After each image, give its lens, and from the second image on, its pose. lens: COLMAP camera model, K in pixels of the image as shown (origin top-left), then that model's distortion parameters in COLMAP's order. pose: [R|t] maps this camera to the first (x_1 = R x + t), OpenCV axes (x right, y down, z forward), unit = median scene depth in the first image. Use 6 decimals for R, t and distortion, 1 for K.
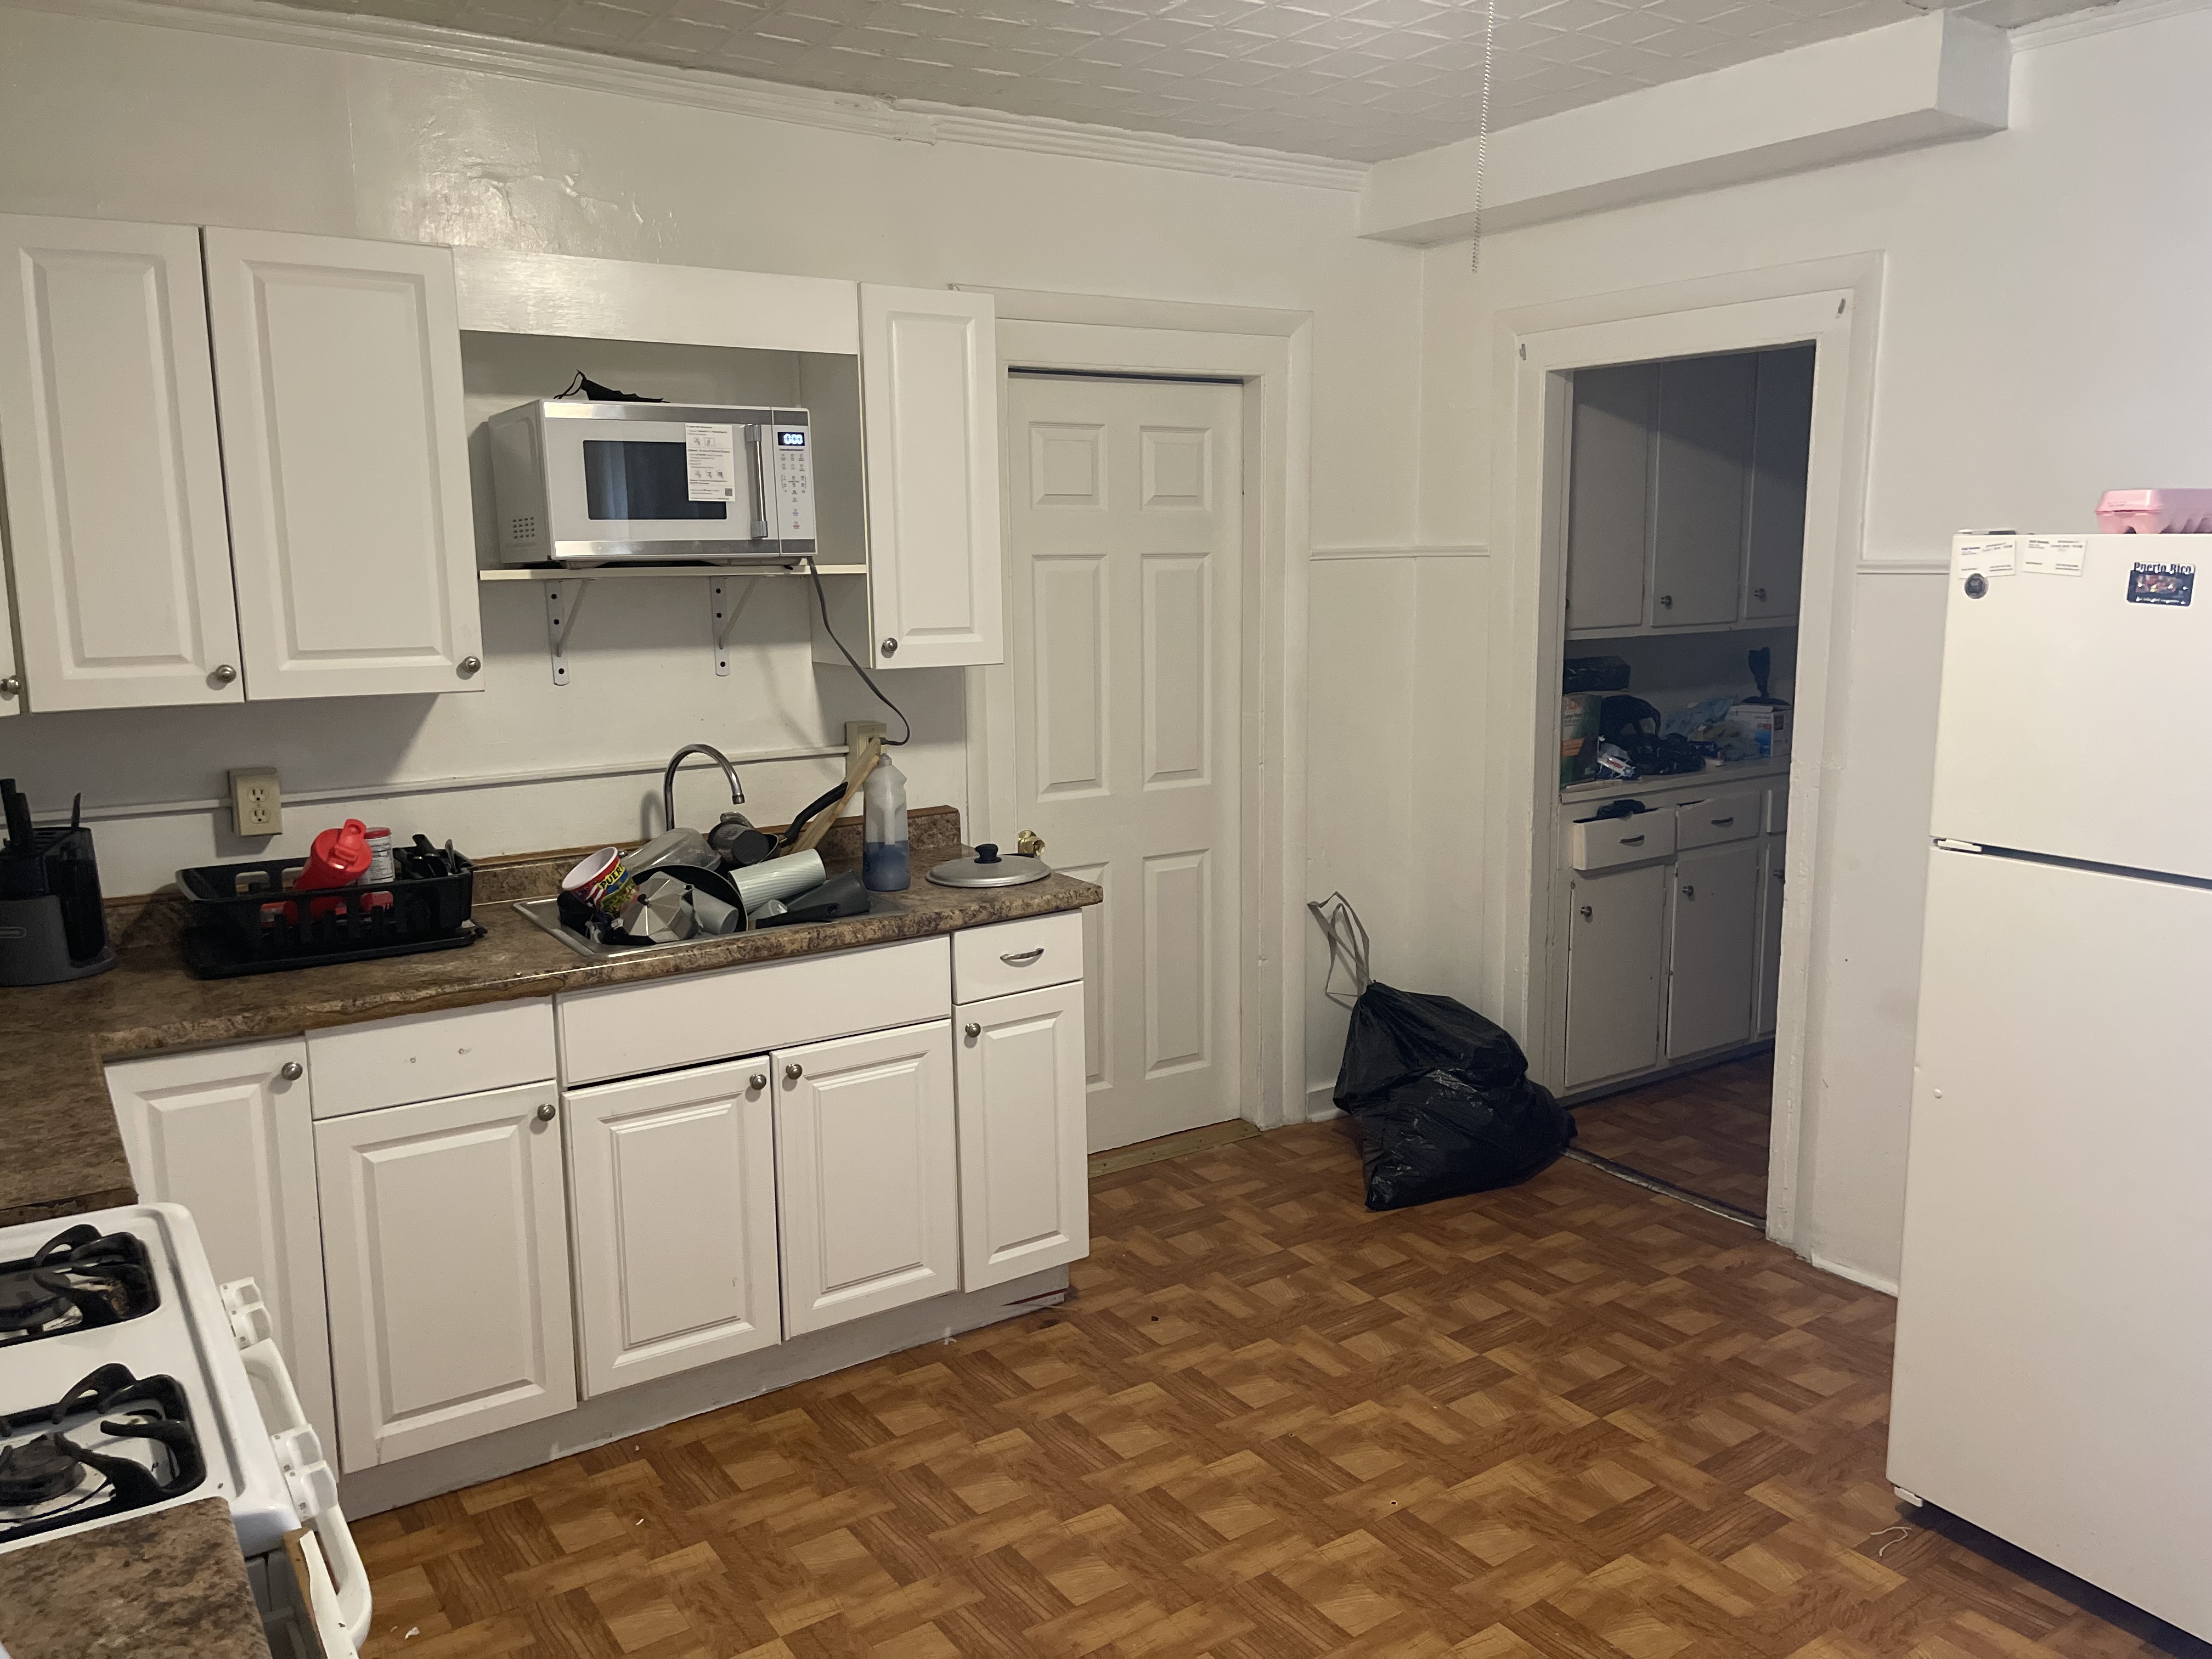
lens RADIAL K [[1678.6, 0, 1110.1], [0, 1678.6, 838.4], [0, 0, 1]] dist [0.054769, -0.058302]
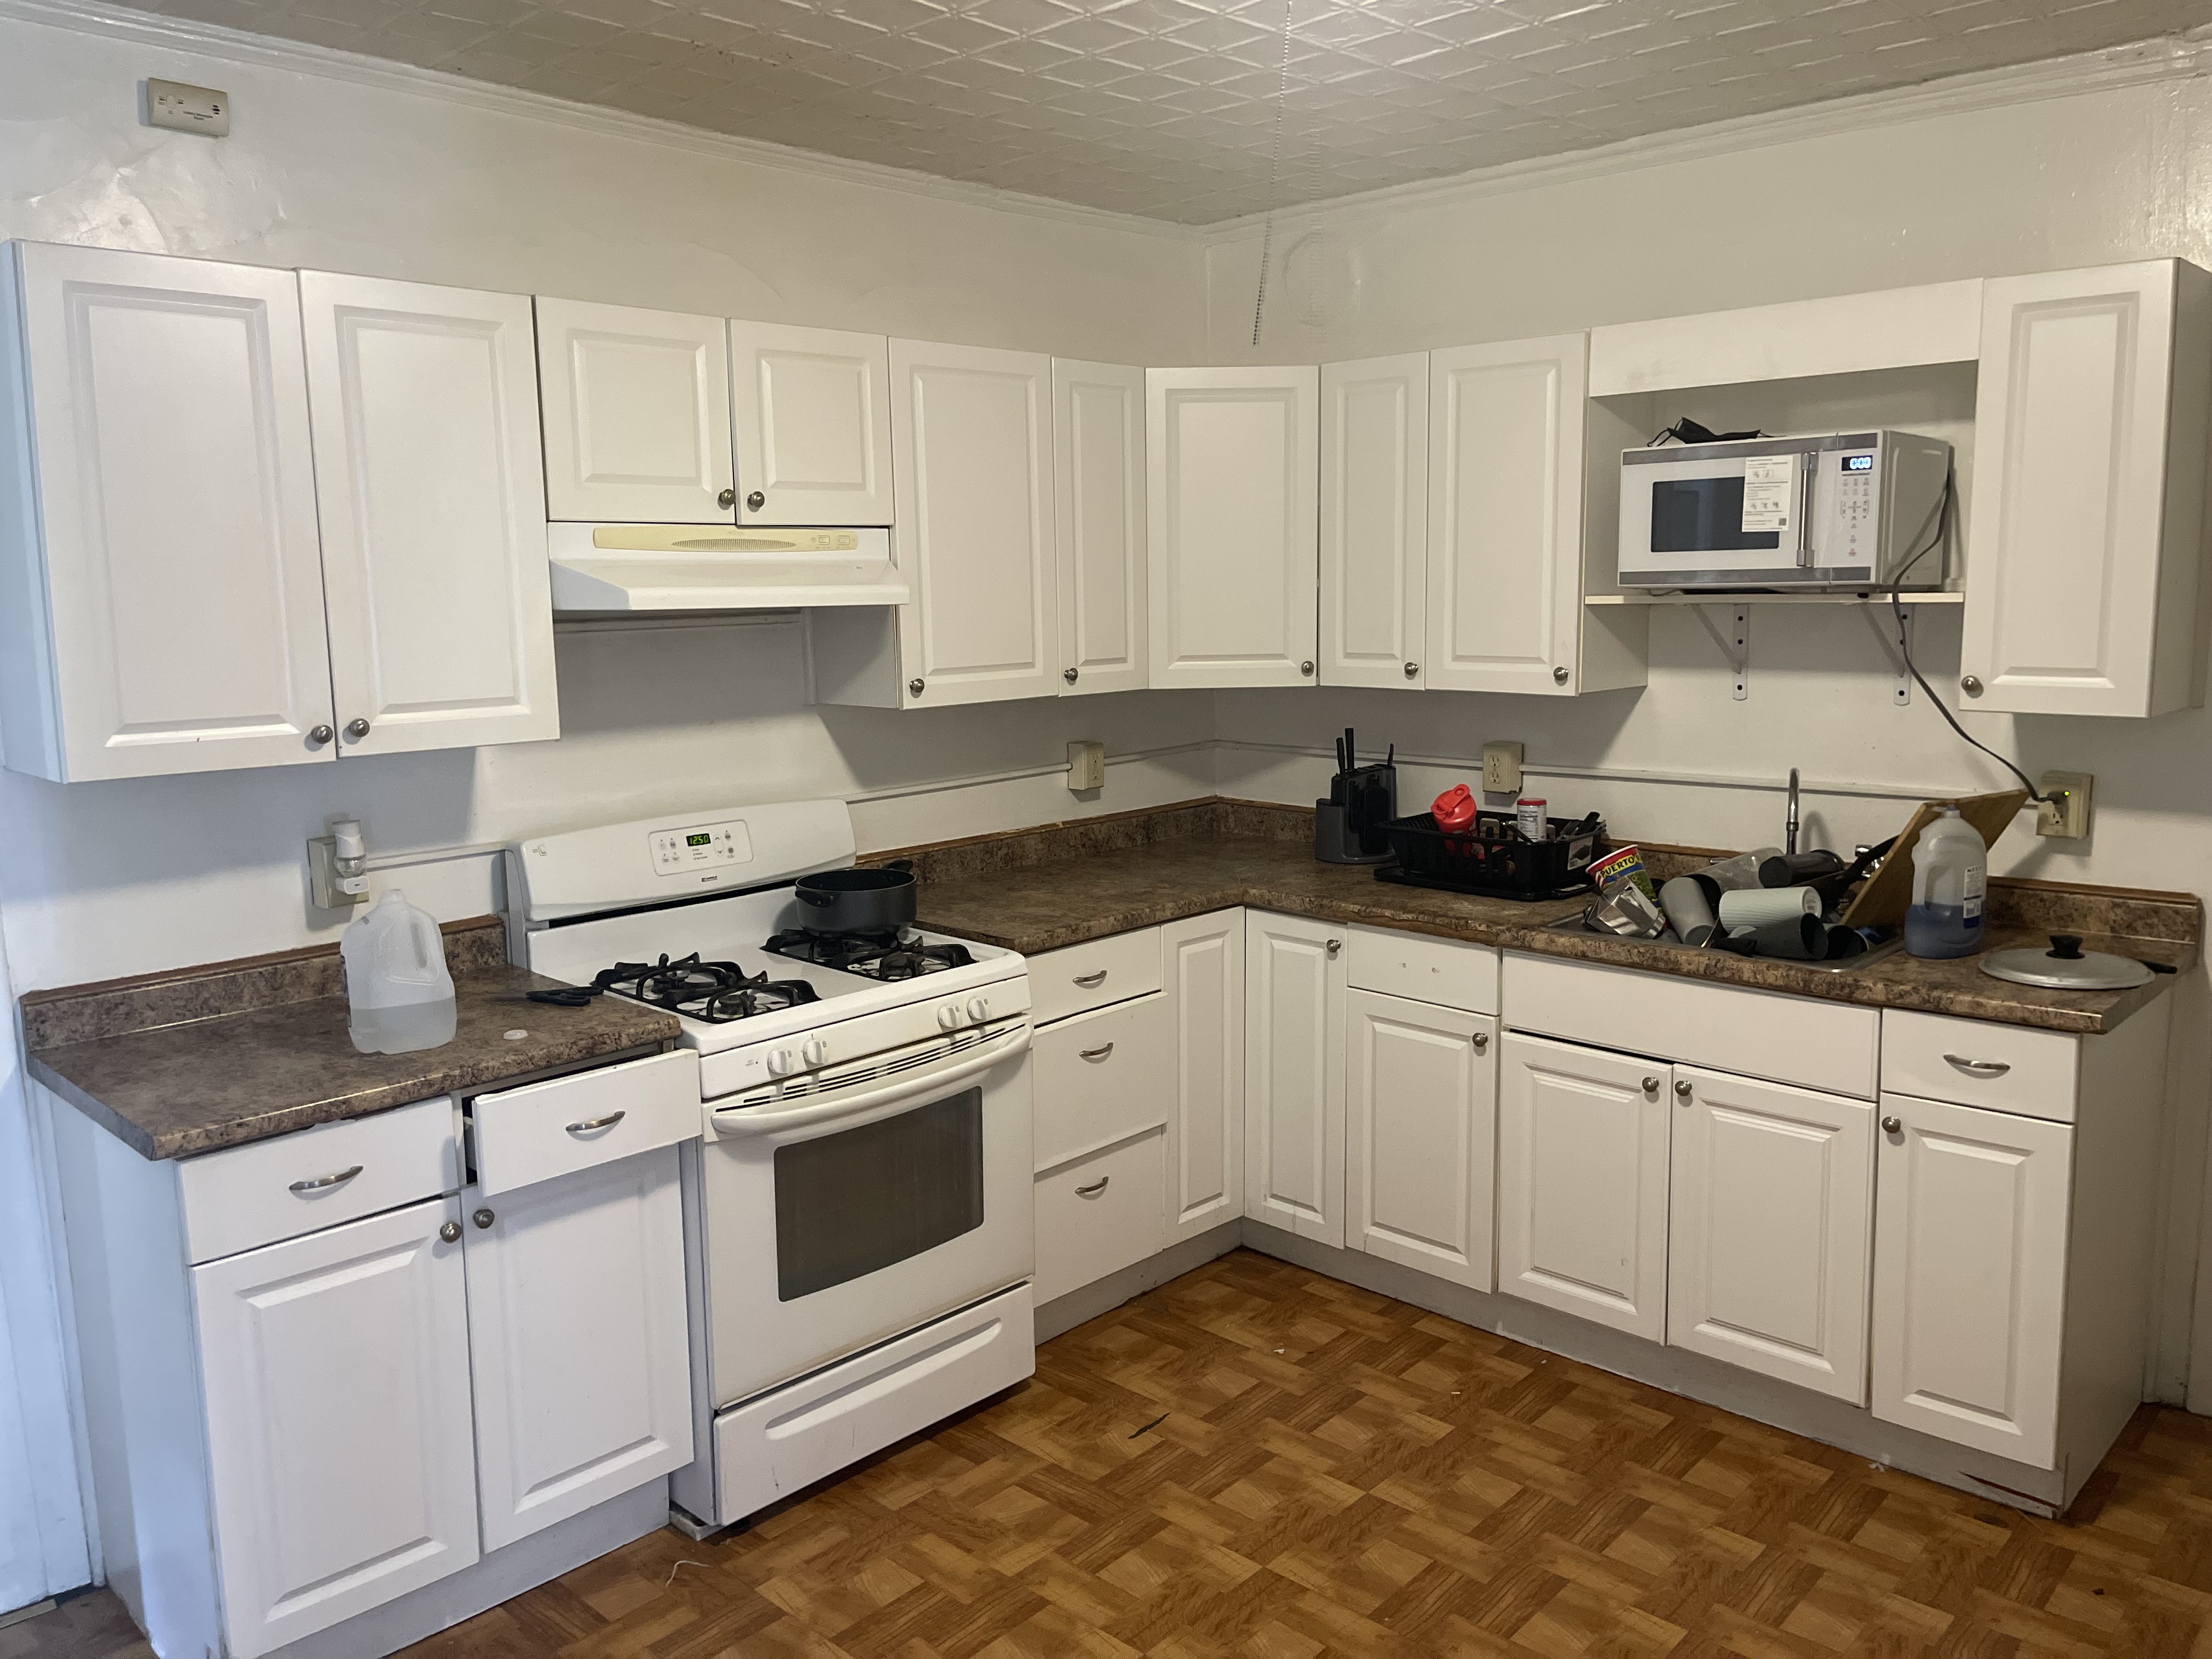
lens RADIAL K [[1678.6, 0, 1120.8], [0, 1678.6, 811.3], [0, 0, 1]] dist [0.054769, -0.058302]
pose [[0.219925, 0.145529, -0.964601, 0.696714], [-0.150431, 0.982042, 0.113862, -0.091590], [0.963848, 0.120064, 0.237867, 0.401319]]
